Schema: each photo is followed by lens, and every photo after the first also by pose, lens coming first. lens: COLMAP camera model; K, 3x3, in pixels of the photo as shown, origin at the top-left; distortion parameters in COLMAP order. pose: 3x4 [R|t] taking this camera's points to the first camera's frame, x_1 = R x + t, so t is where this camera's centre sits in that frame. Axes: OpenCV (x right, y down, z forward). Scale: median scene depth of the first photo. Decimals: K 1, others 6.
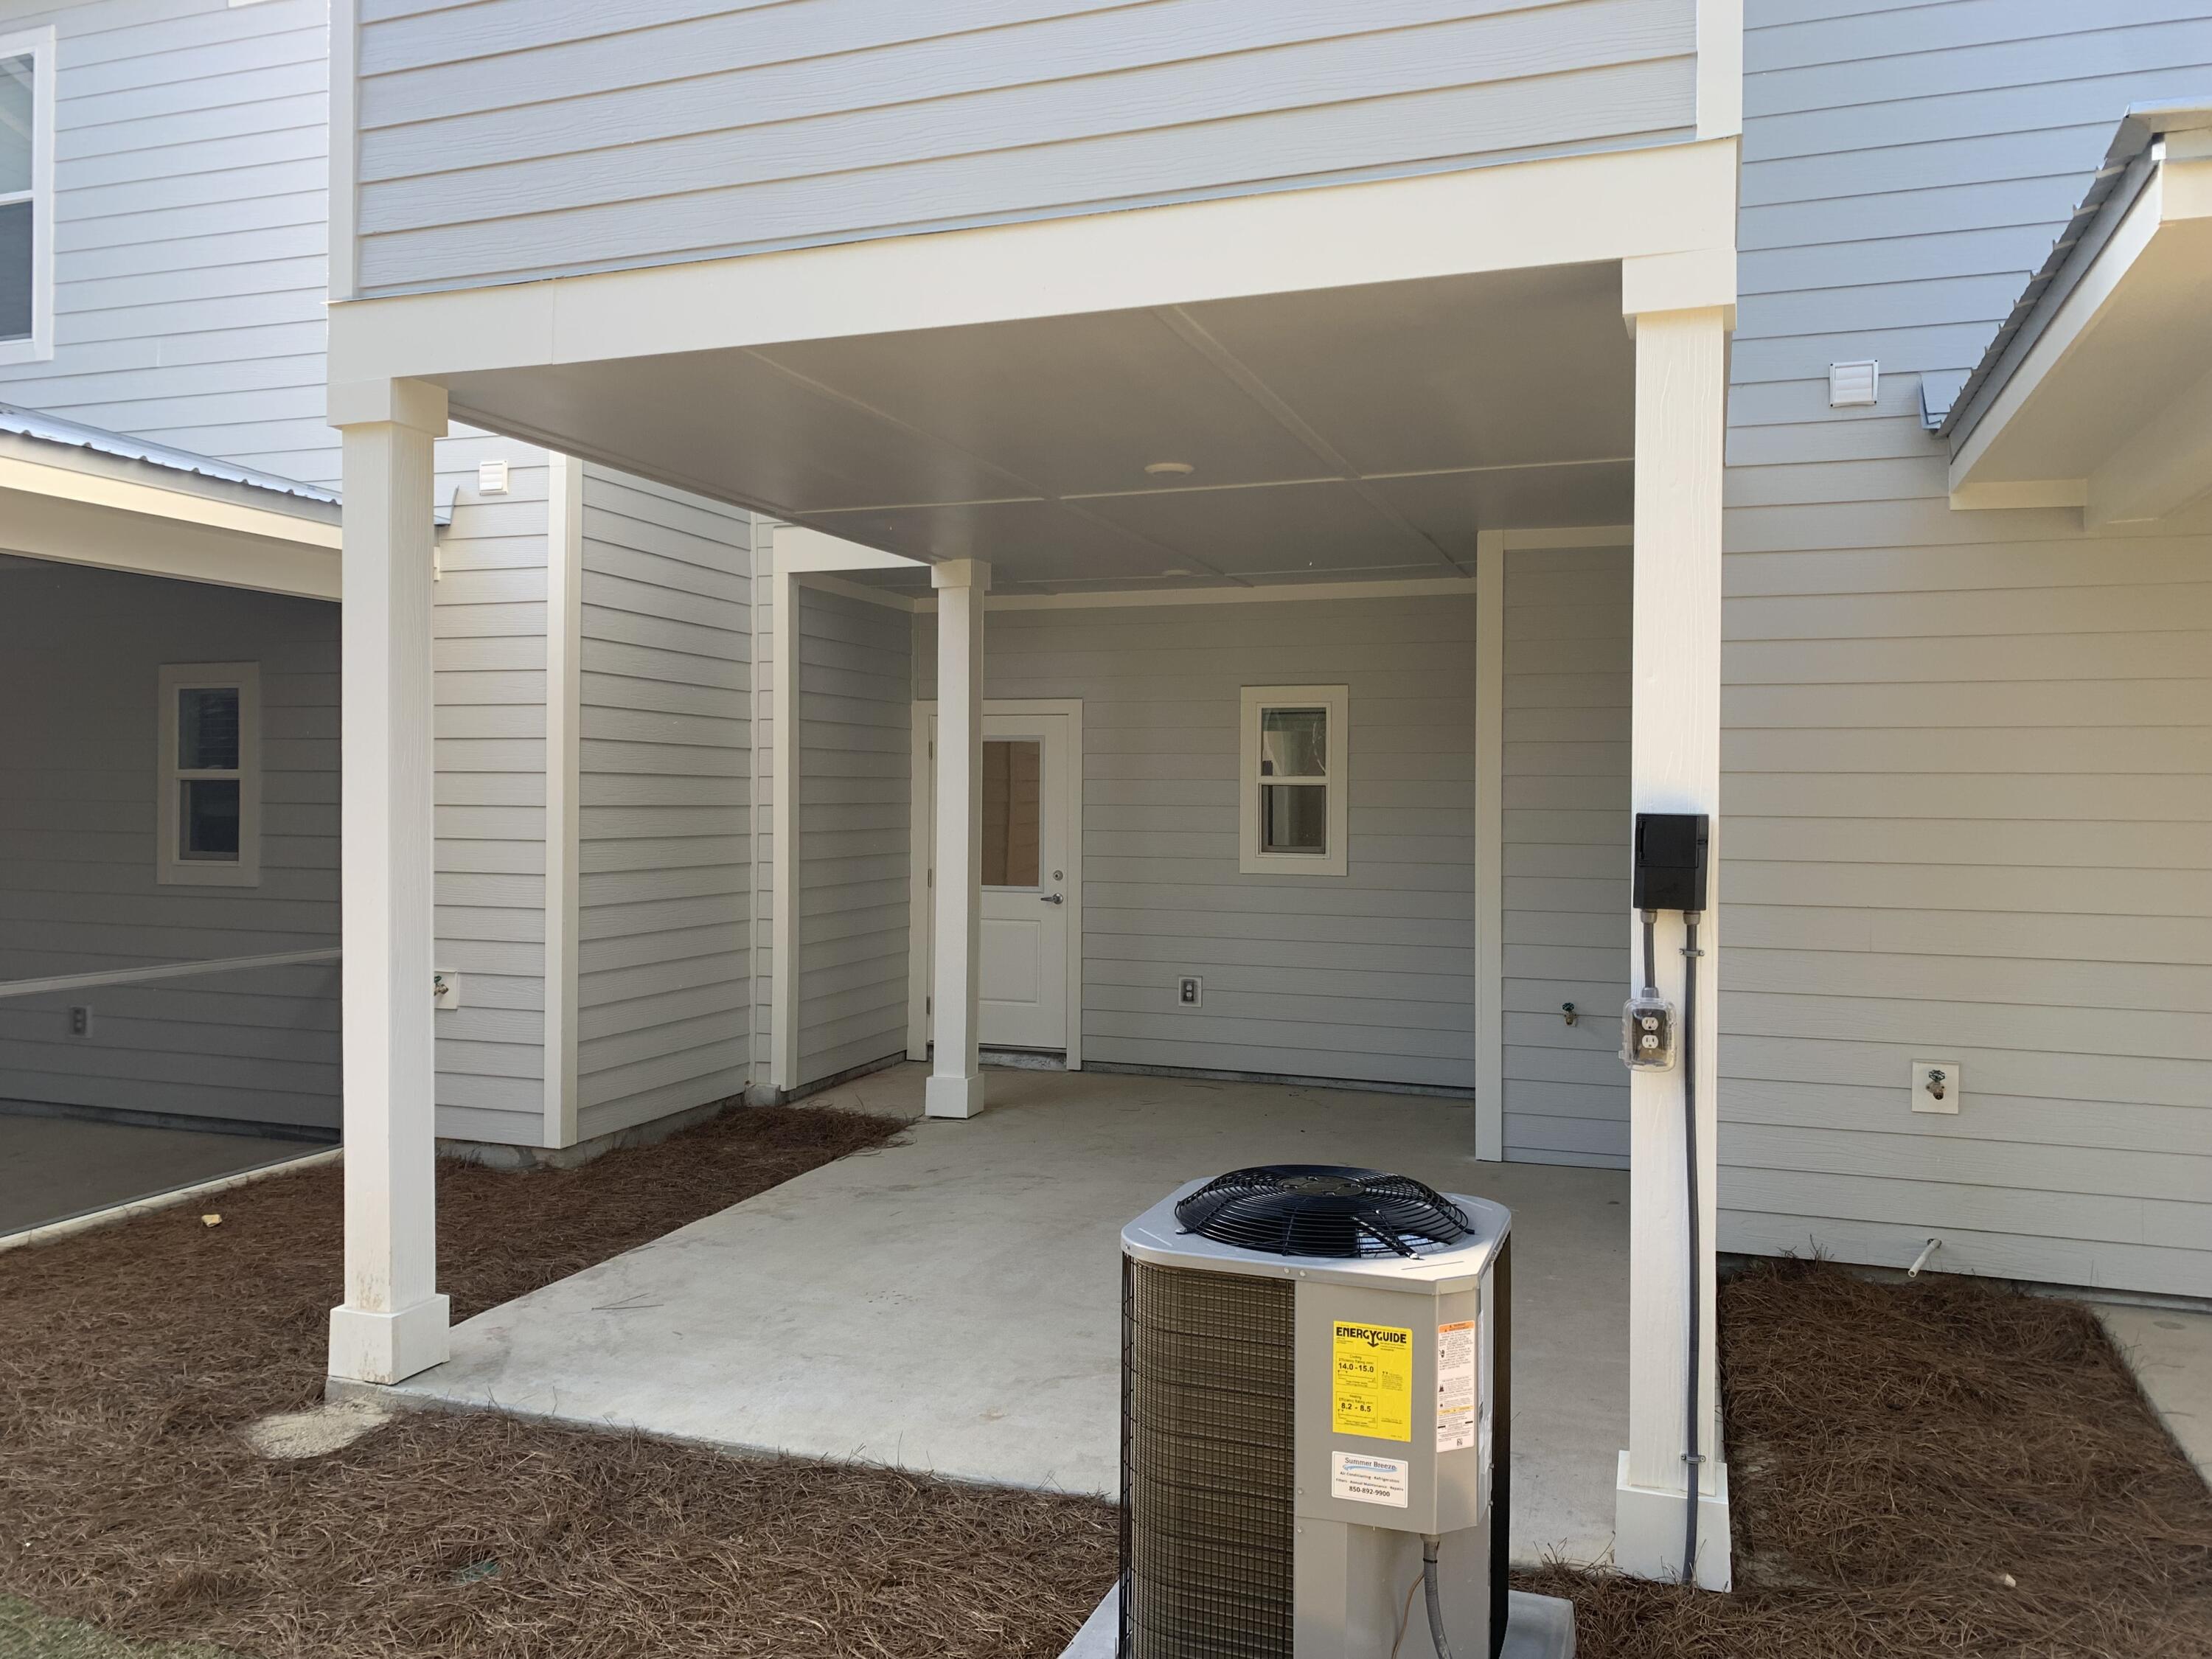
lens RADIAL K [[1691.5, 0, 1106.0], [0, 1691.5, 829.5], [0, 0, 1]] dist [0.146029, -0.306728]
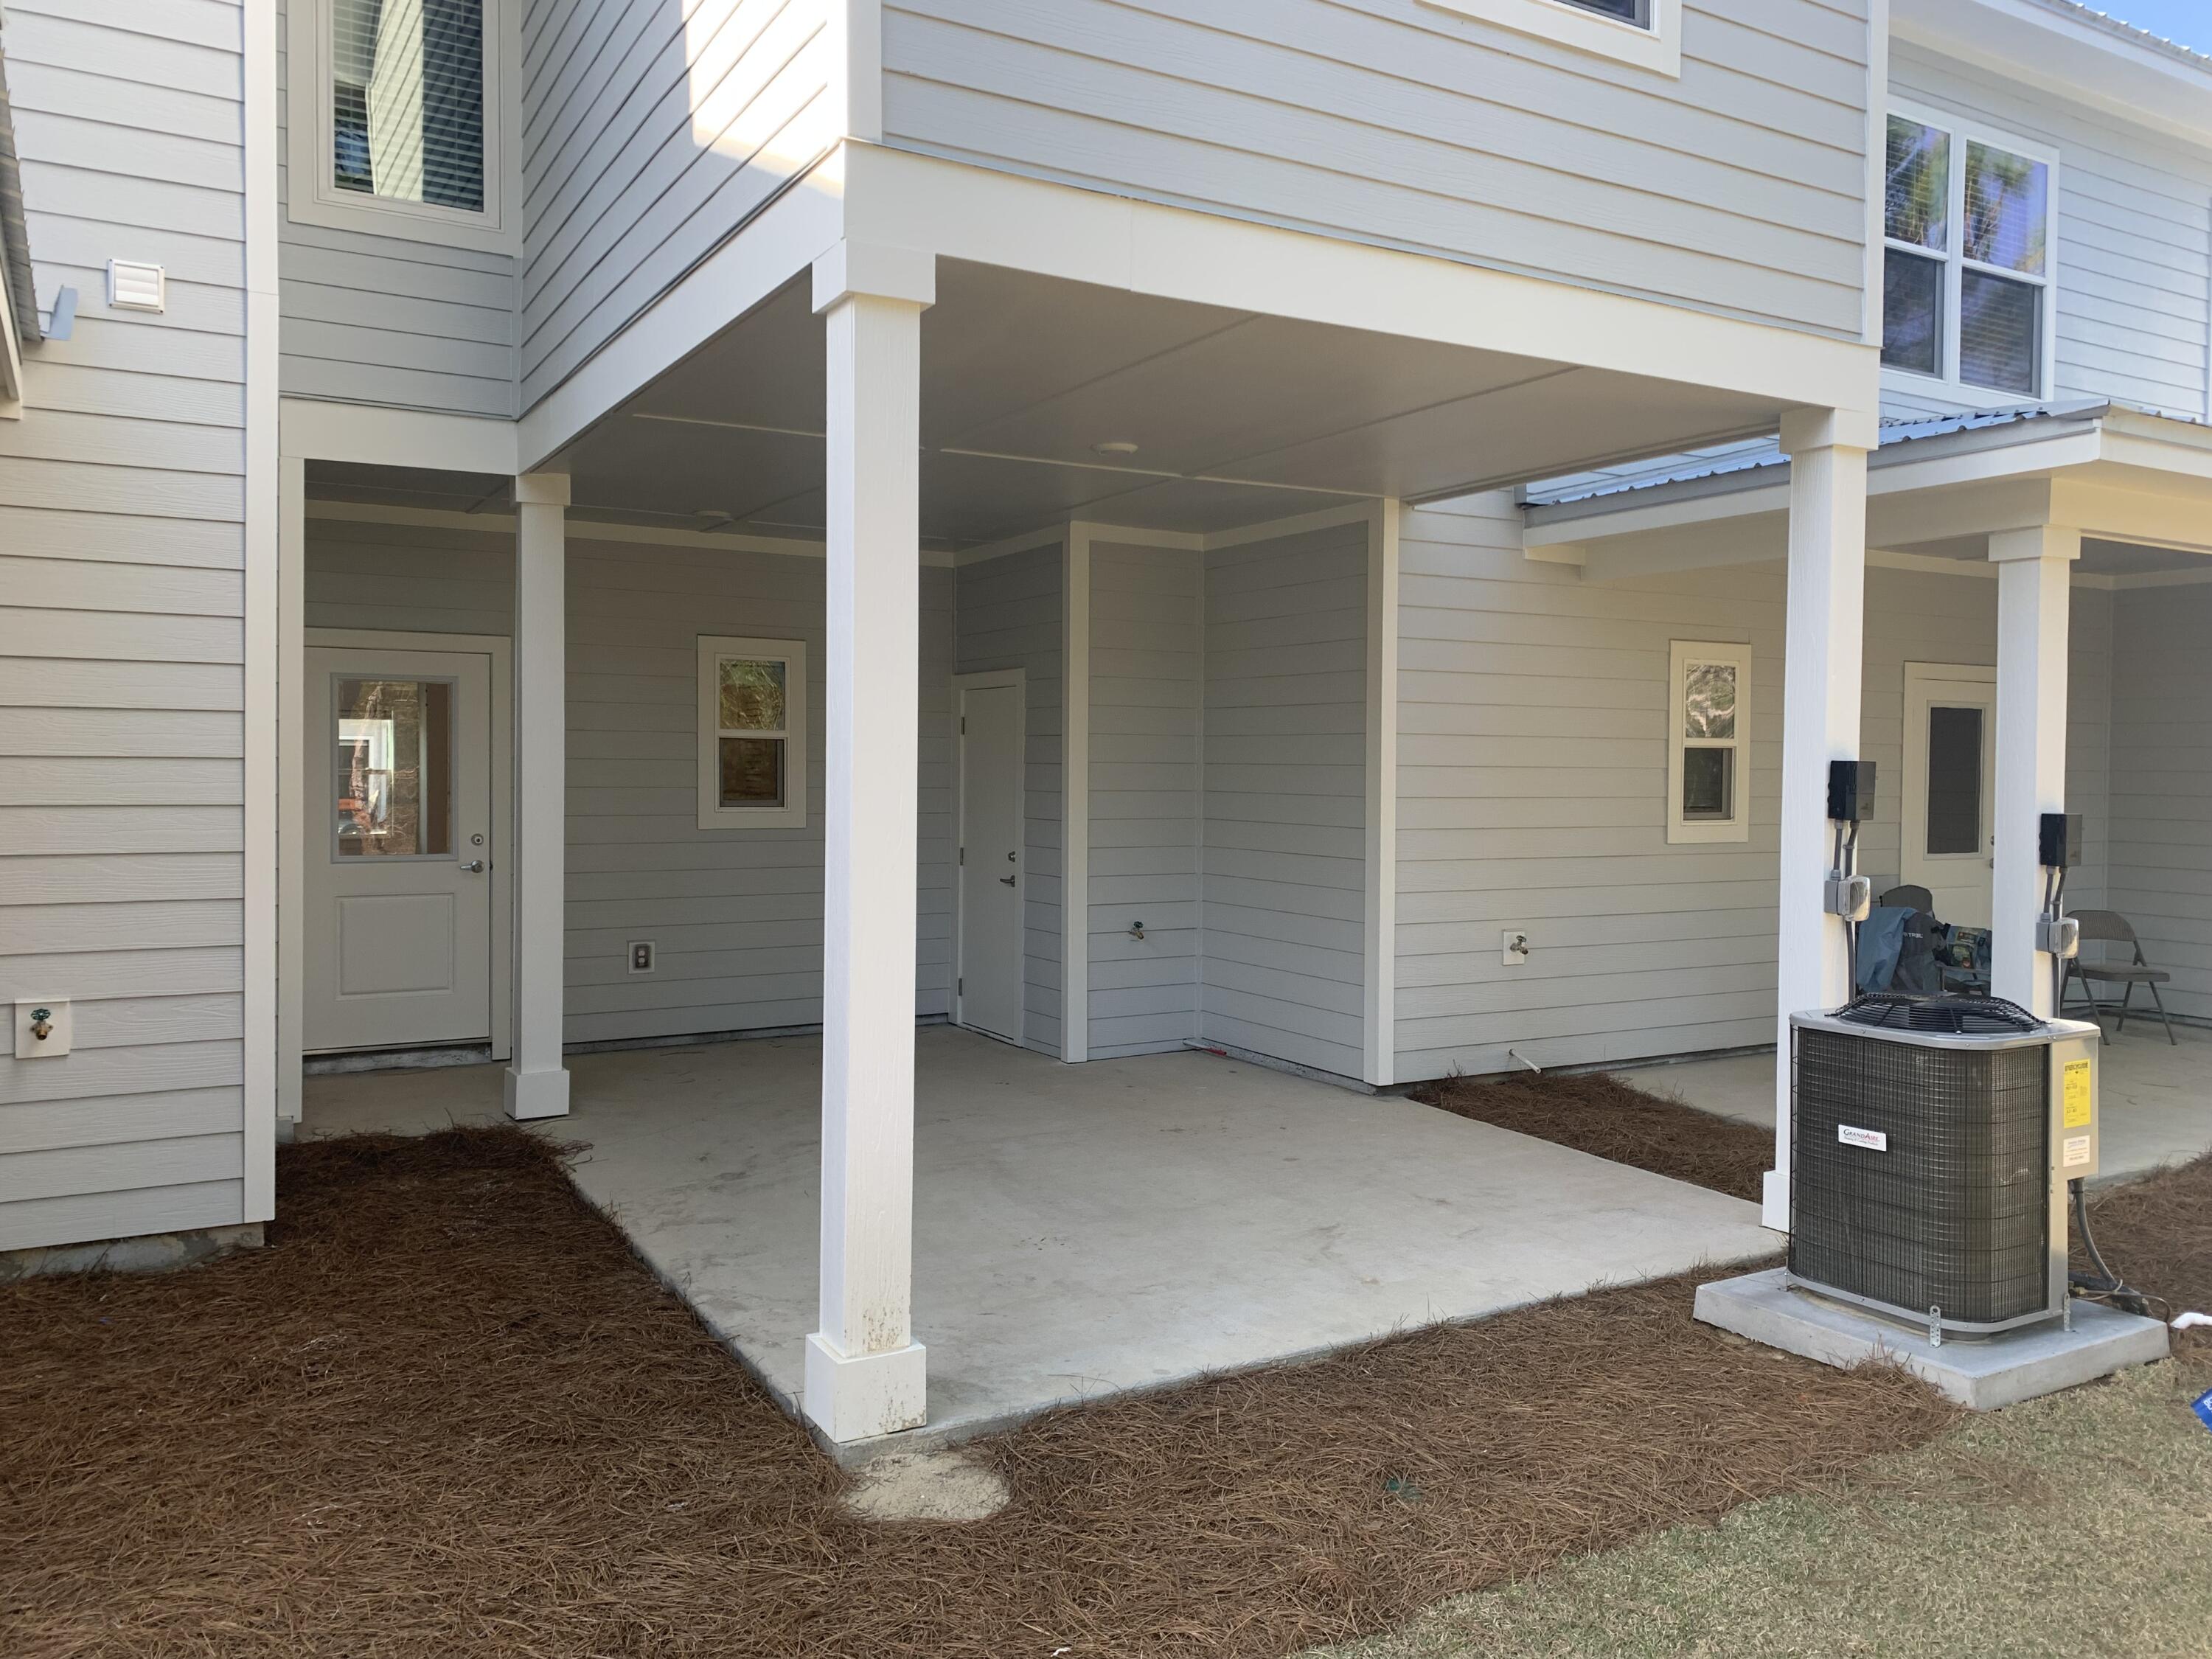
lens RADIAL K [[1691.5, 0, 1106.0], [0, 1691.5, 829.5], [0, 0, 1]] dist [0.146029, -0.306728]
pose [[0.634698, -0.032219, 0.772088, -0.669329], [0.013103, 0.999436, 0.030935, -0.001557], [-0.772649, -0.009518, 0.634762, 0.254561]]
